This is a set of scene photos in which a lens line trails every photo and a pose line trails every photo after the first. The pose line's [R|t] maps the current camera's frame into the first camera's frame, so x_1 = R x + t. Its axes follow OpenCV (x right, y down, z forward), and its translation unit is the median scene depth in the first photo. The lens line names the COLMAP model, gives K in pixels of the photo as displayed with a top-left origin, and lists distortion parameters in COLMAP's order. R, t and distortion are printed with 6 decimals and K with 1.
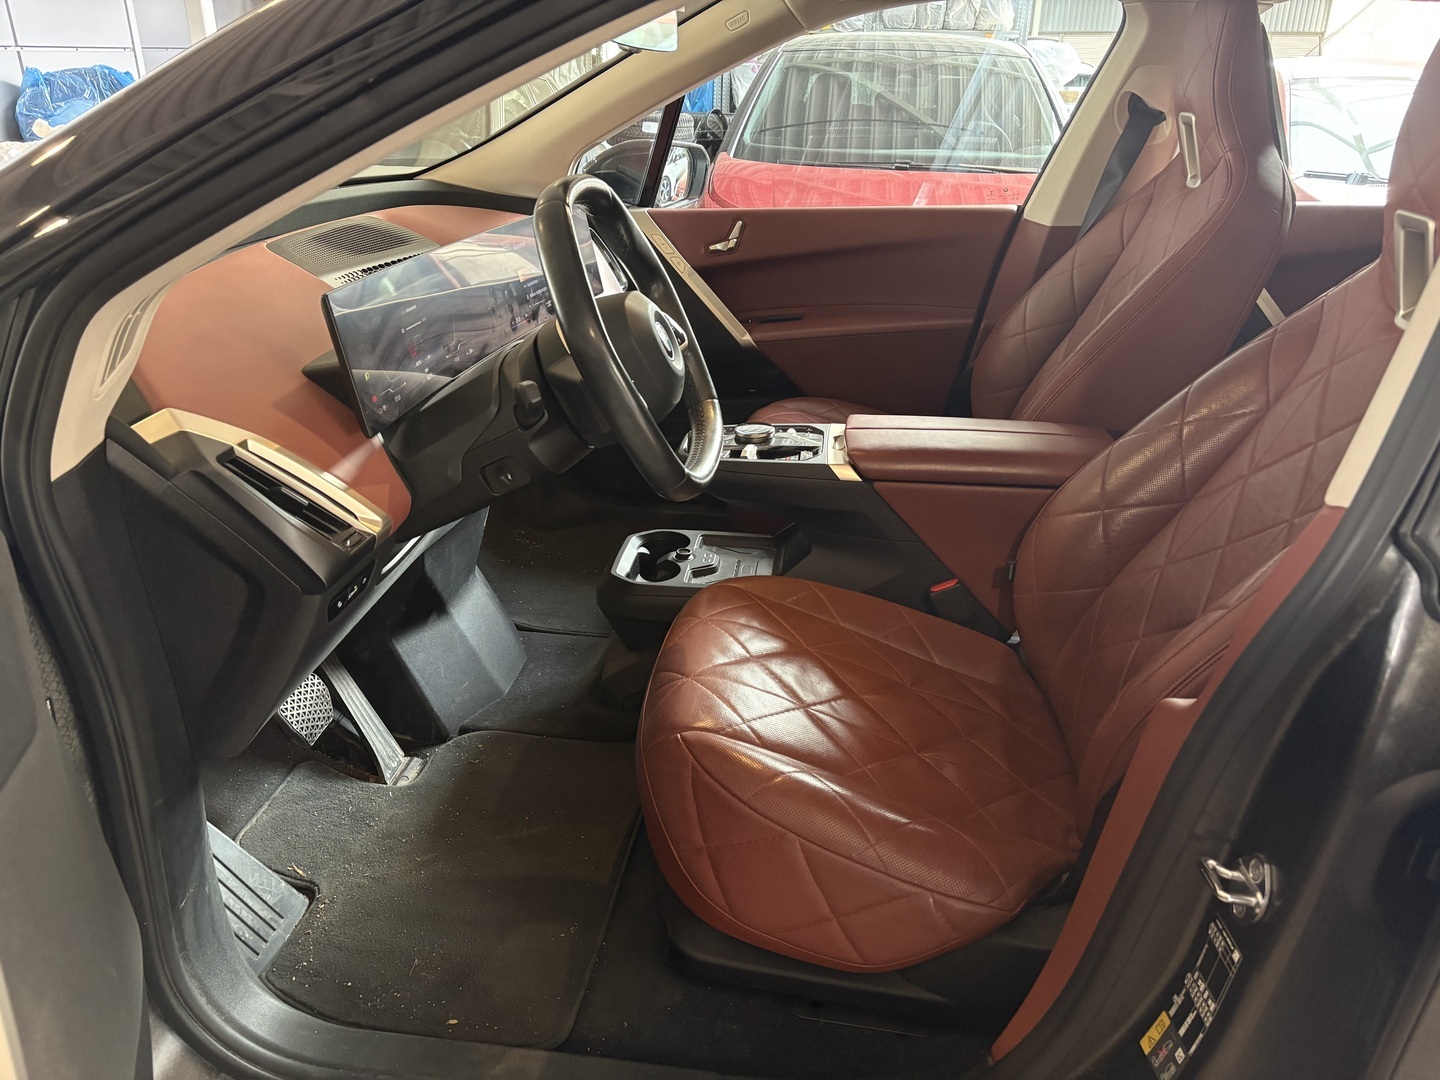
lens RADIAL K [[1087.3, 0, 720.0], [0, 1087.3, 540.0], [0, 0, 1]] dist [0.003881, 0.001077]
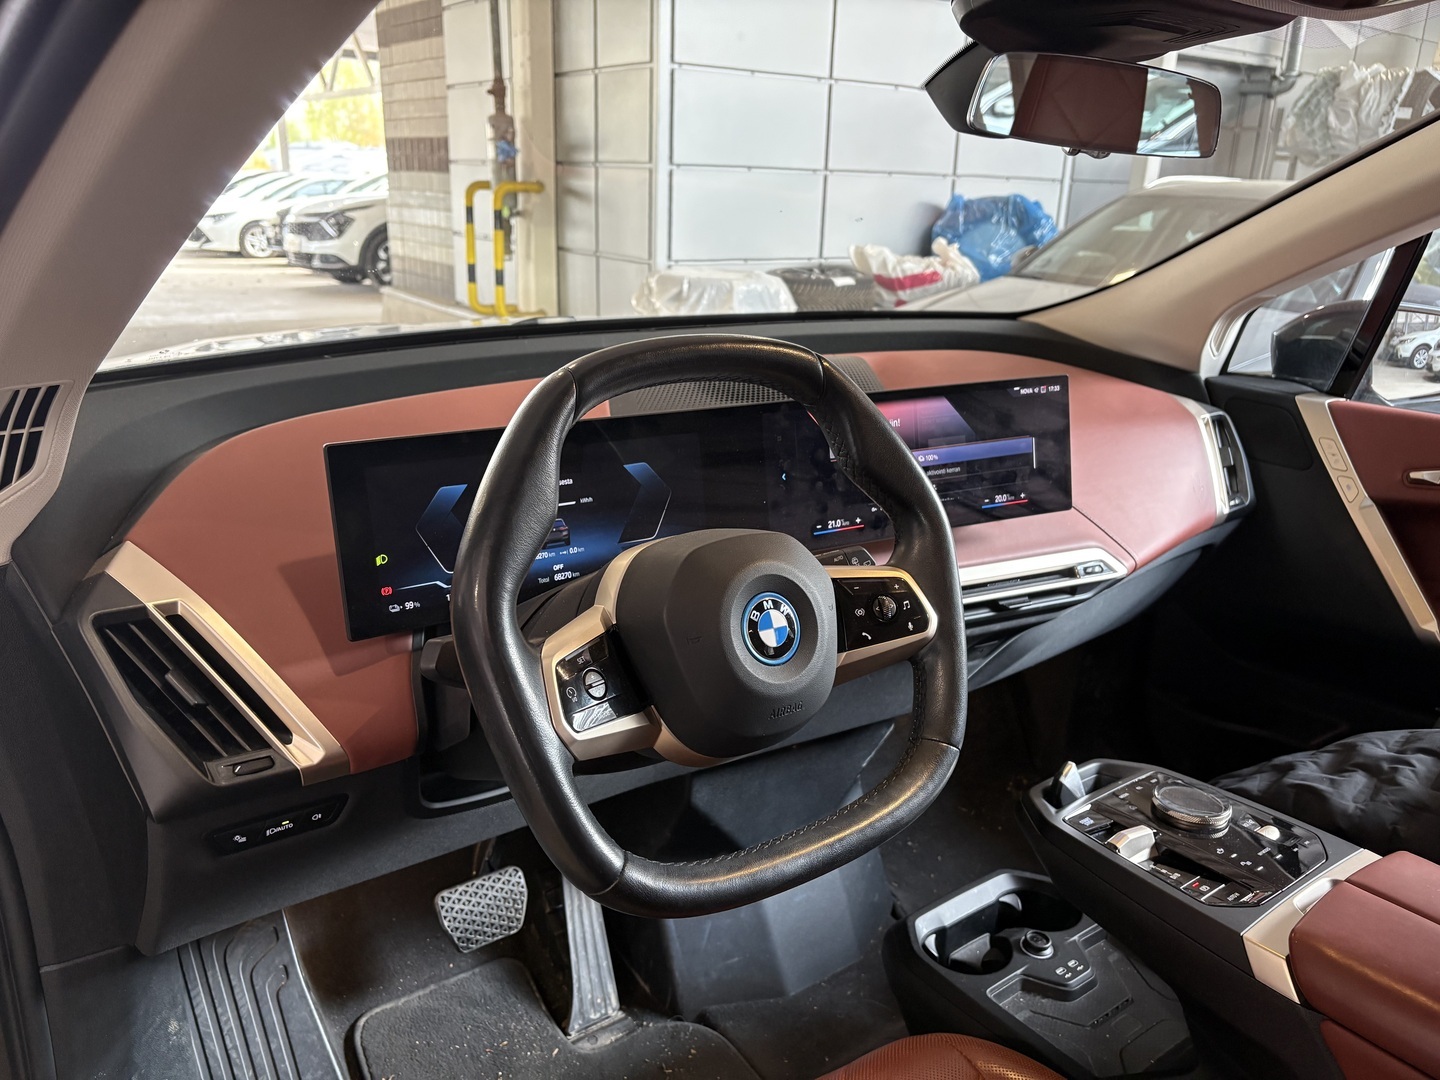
lens RADIAL K [[1087.3, 0, 720.0], [0, 1087.3, 540.0], [0, 0, 1]] dist [0.003881, 0.001077]
pose [[0.689330, 0.244519, -0.681934, 0.220071], [-0.318532, 0.947744, 0.017843, -0.165604], [0.650662, 0.204918, 0.731196, 0.405927]]
